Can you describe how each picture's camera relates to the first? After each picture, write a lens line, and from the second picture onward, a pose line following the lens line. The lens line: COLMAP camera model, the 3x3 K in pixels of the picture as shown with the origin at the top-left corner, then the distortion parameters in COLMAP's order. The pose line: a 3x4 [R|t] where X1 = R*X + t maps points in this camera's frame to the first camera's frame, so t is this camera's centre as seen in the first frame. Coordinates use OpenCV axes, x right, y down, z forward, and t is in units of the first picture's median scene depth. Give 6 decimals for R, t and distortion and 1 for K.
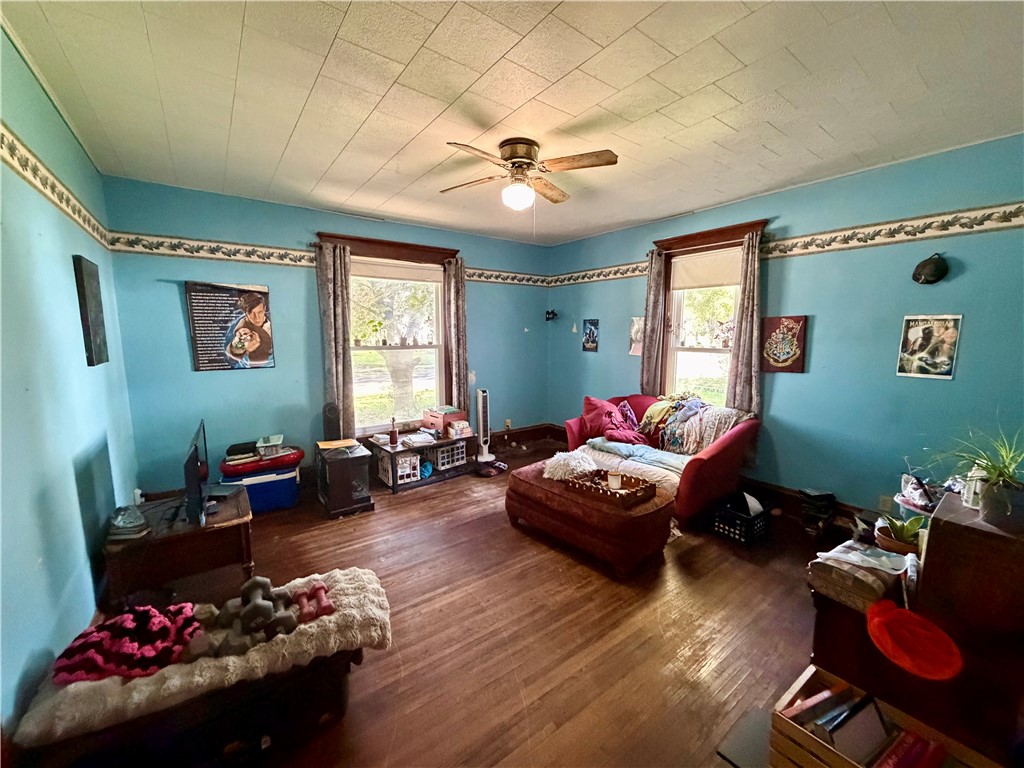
lens RADIAL K [[408.1, 0, 508.0], [0, 408.1, 383.8], [0, 0, 1]] dist [-0.000305, -0.000152]
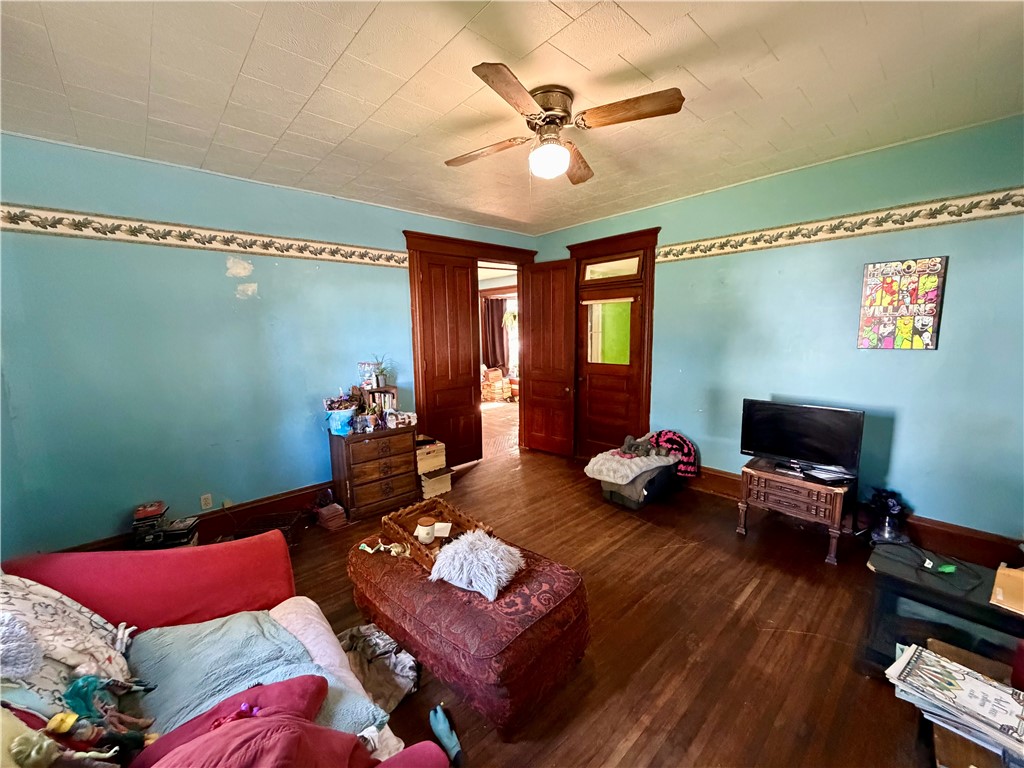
lens RADIAL K [[416.9, 0, 504.5], [0, 416.9, 388.8], [0, 0, 1]] dist [0.000415, -0.000036]
pose [[0.993817, -0.034965, 0.105383, -0.091776], [0.033849, 0.999351, 0.012357, -0.011877], [-0.105747, -0.008713, 0.994355, 0.106678]]
